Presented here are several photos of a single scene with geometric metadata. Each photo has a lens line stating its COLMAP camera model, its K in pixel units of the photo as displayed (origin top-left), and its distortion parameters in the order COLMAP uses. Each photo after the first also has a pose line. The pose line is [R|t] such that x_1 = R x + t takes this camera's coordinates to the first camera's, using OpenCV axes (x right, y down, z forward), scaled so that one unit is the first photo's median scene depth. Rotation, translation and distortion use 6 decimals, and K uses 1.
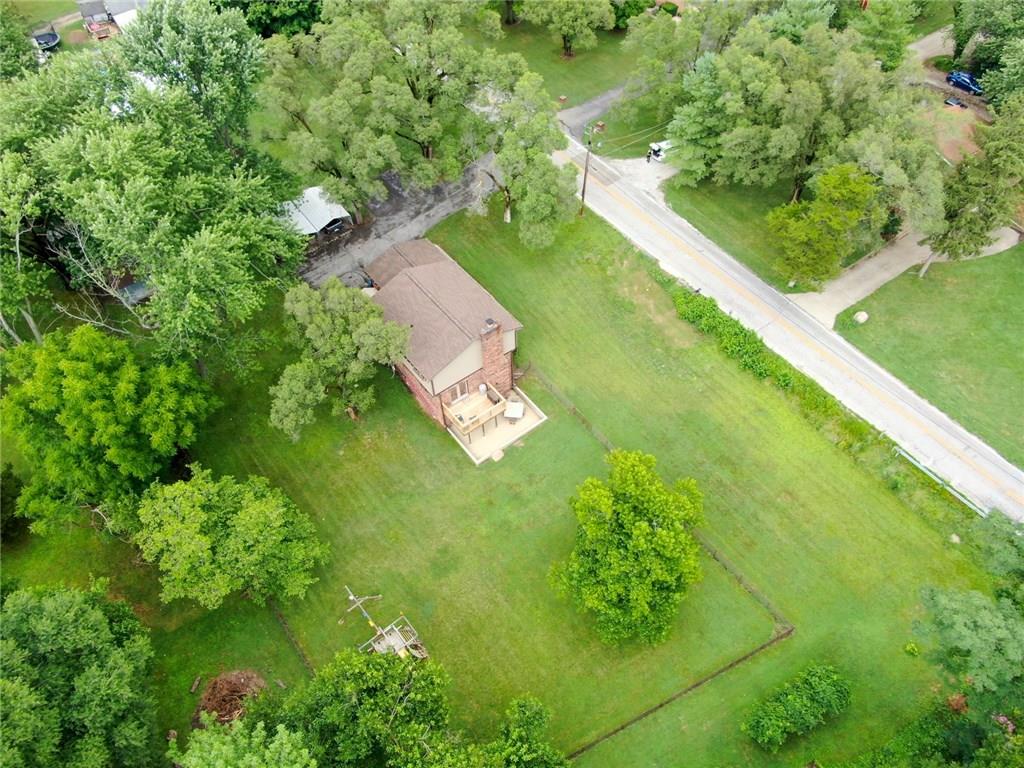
lens RADIAL K [[732.8, 0, 512.0], [0, 732.8, 384.0], [0, 0, 1]] dist [-0.025291, 0.010209]
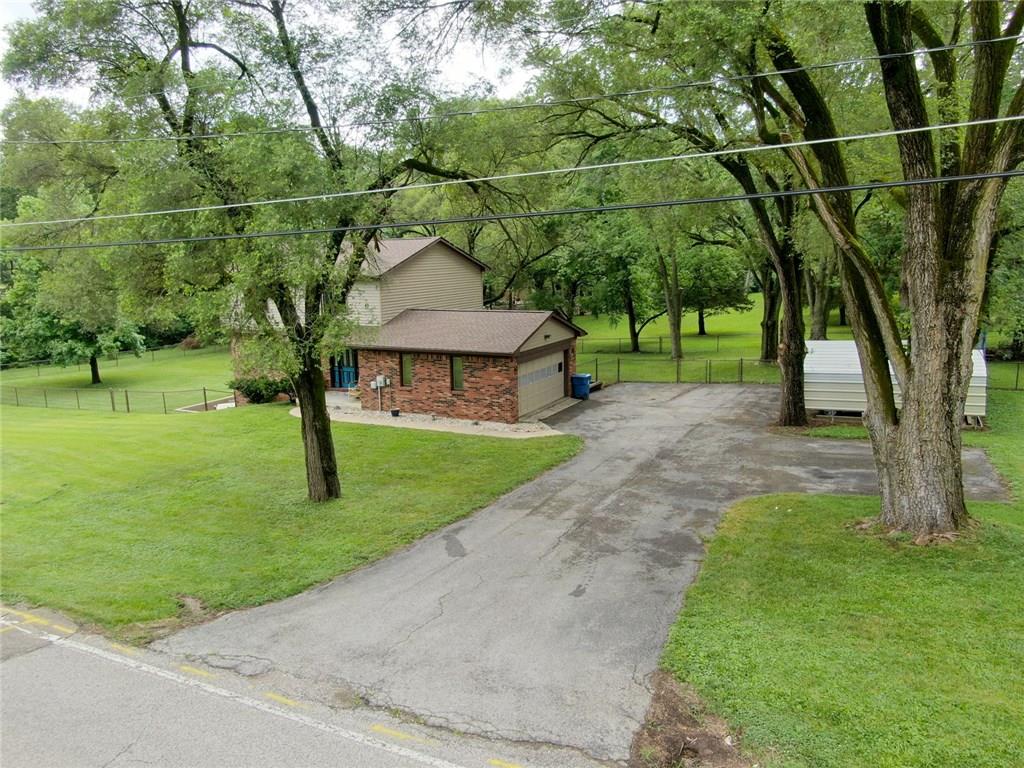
lens RADIAL K [[732.8, 0, 512.0], [0, 732.8, 384.0], [0, 0, 1]] dist [-0.025291, 0.010209]
pose [[-0.909291, 0.119885, -0.398520, 0.034755], [-0.293521, 0.494104, 0.818356, -0.562546], [0.295019, 0.861097, -0.414095, 1.337276]]
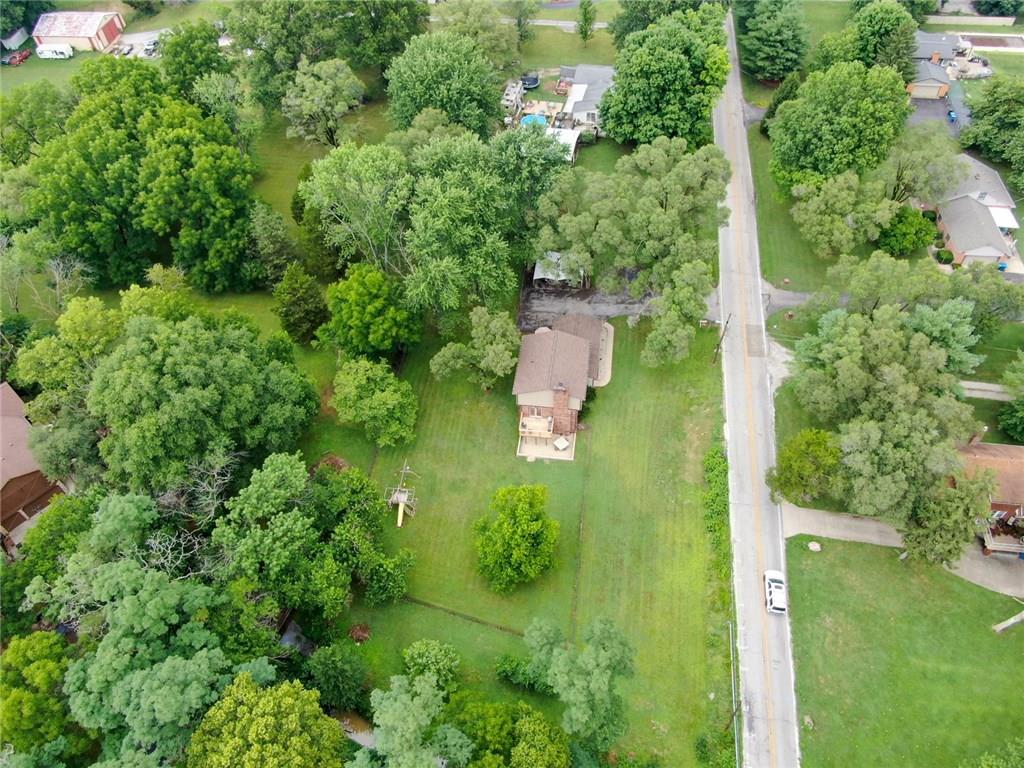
lens RADIAL K [[732.8, 0, 512.0], [0, 732.8, 384.0], [0, 0, 1]] dist [-0.025291, 0.010209]
pose [[0.704397, 0.548089, -0.451024, 0.568248], [-0.544768, 0.824790, 0.151490, -0.249717], [0.455030, 0.138995, 0.879561, -0.428381]]
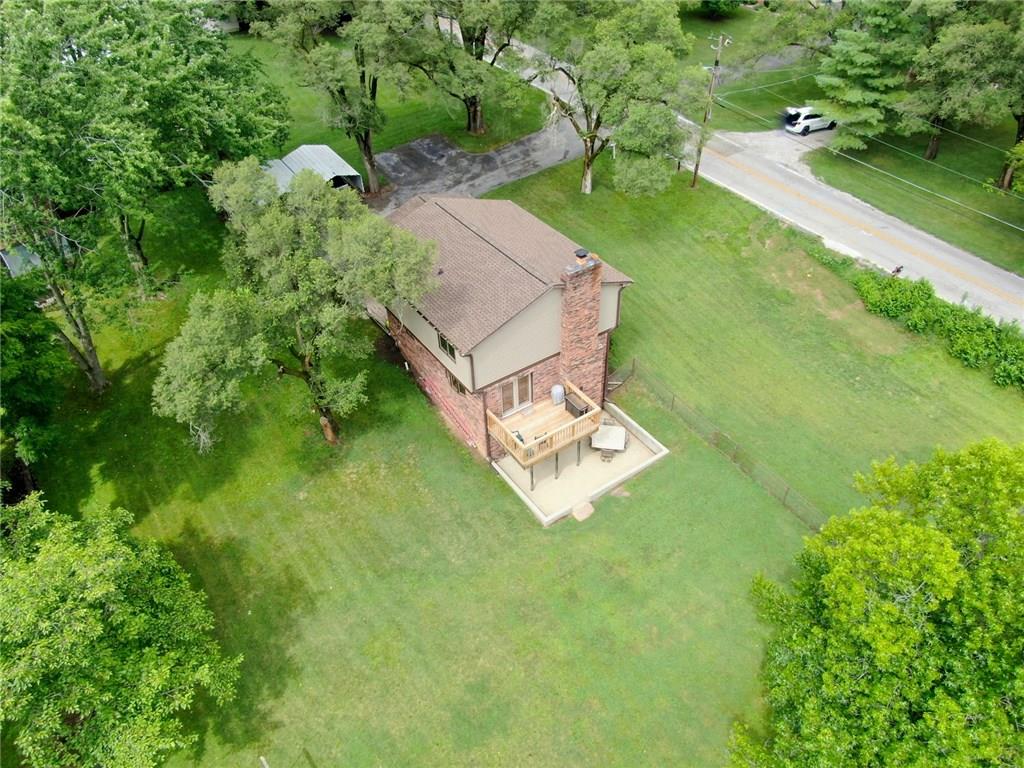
lens RADIAL K [[732.8, 0, 512.0], [0, 732.8, 384.0], [0, 0, 1]] dist [-0.025291, 0.010209]
pose [[0.998676, 0.032443, -0.039909, -0.052697], [-0.039368, 0.981527, -0.187228, 0.107316], [0.033098, 0.188551, 0.981505, 0.435384]]
